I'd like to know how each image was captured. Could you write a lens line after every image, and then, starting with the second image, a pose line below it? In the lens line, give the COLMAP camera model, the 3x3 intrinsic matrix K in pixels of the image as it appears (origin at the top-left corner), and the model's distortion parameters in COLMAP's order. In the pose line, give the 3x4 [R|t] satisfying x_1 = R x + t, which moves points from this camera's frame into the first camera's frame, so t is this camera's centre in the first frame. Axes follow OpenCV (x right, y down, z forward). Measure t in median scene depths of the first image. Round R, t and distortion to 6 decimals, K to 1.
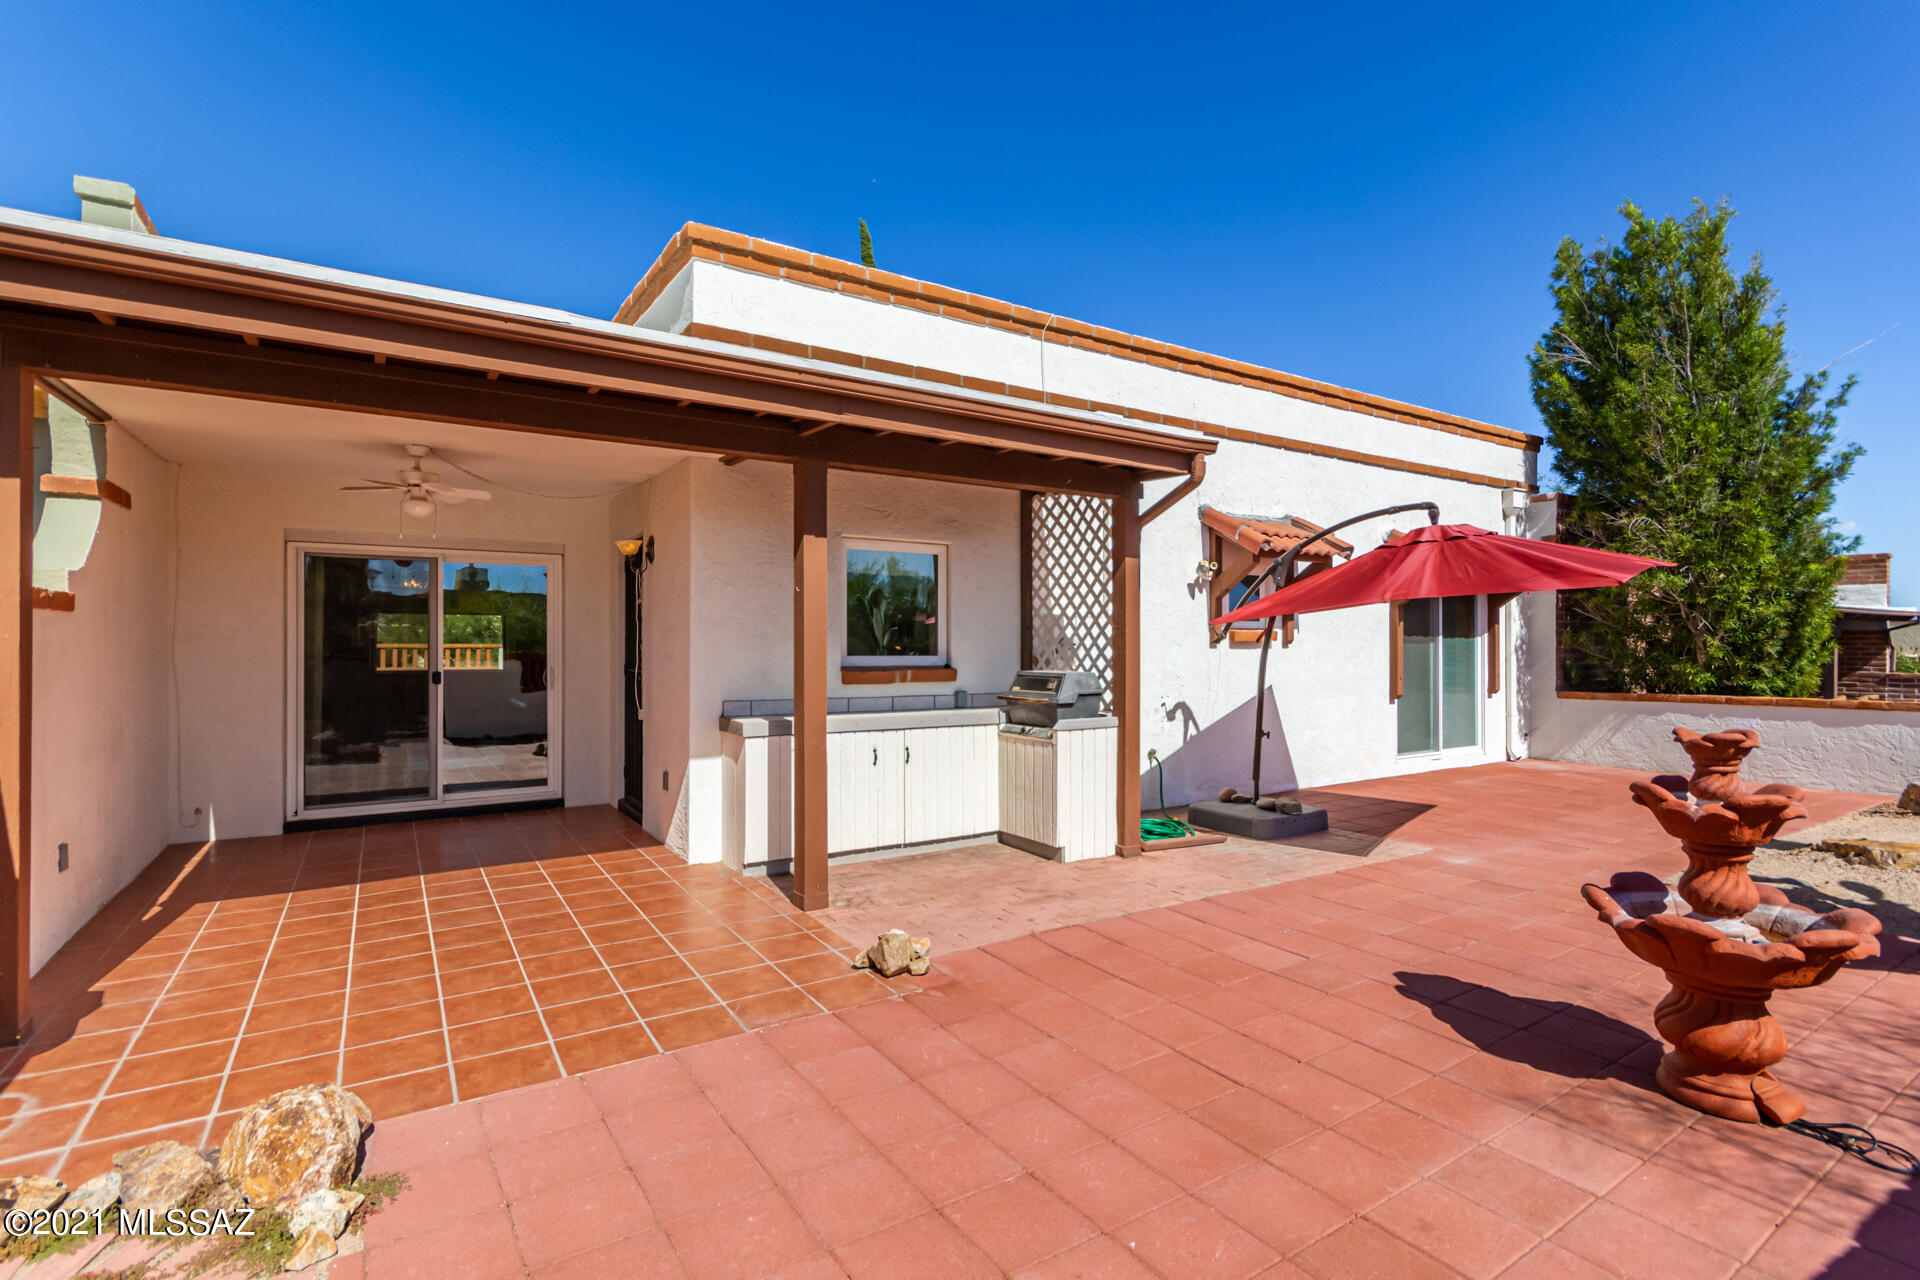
lens RADIAL K [[909.1, 0, 943.8], [0, 909.1, 658.4], [0, 0, 1]] dist [0.000264, 0.001923]
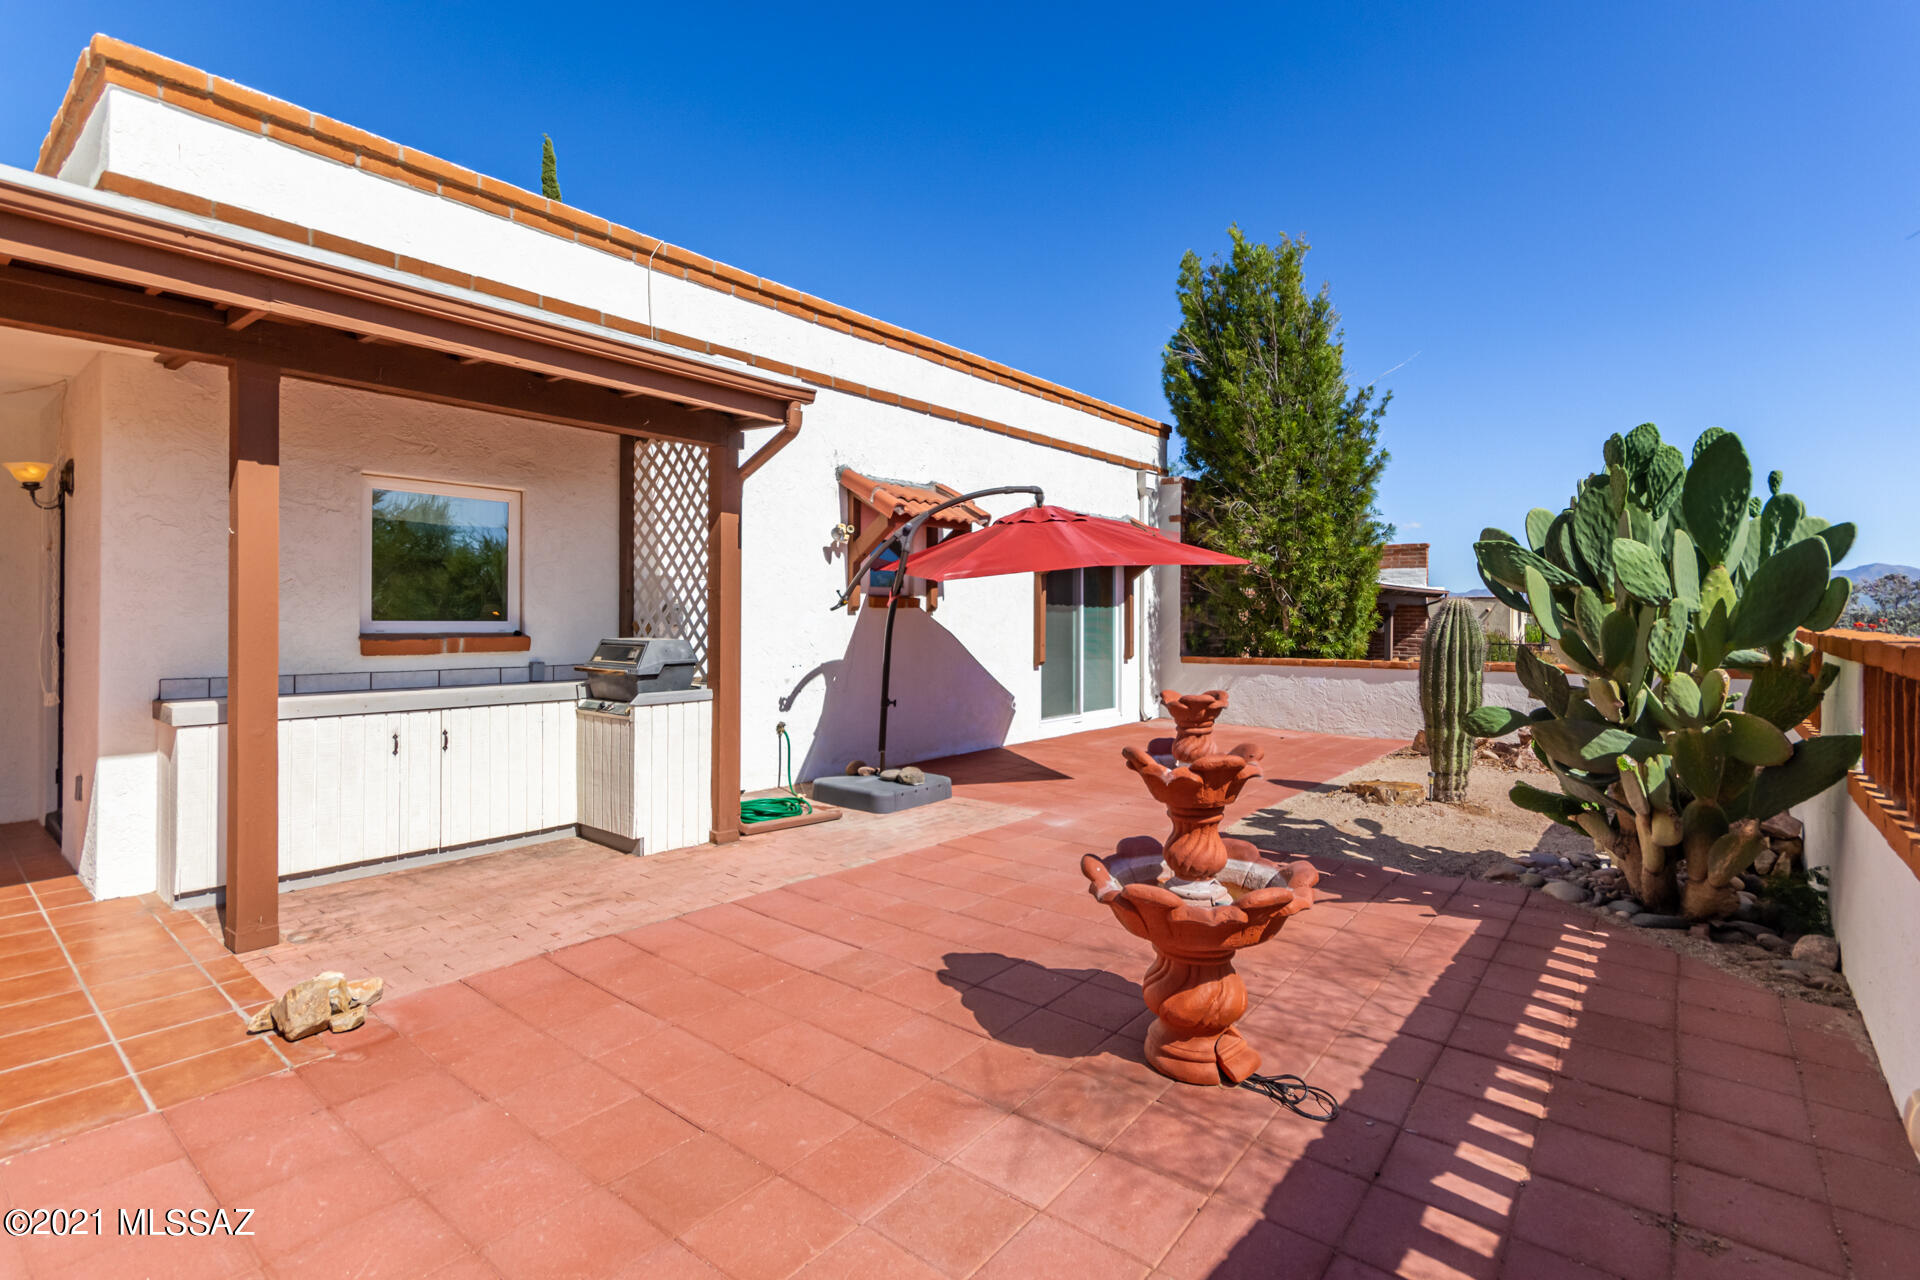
lens RADIAL K [[909.1, 0, 965.7], [0, 909.1, 628.7], [0, 0, 1]] dist [0.000264, 0.001923]
pose [[0.948309, -0.000043, 0.317347, 0.145163], [0.000008, 1.000000, 0.000114, 0.004686], [-0.317347, -0.000105, 0.948309, 0.066131]]
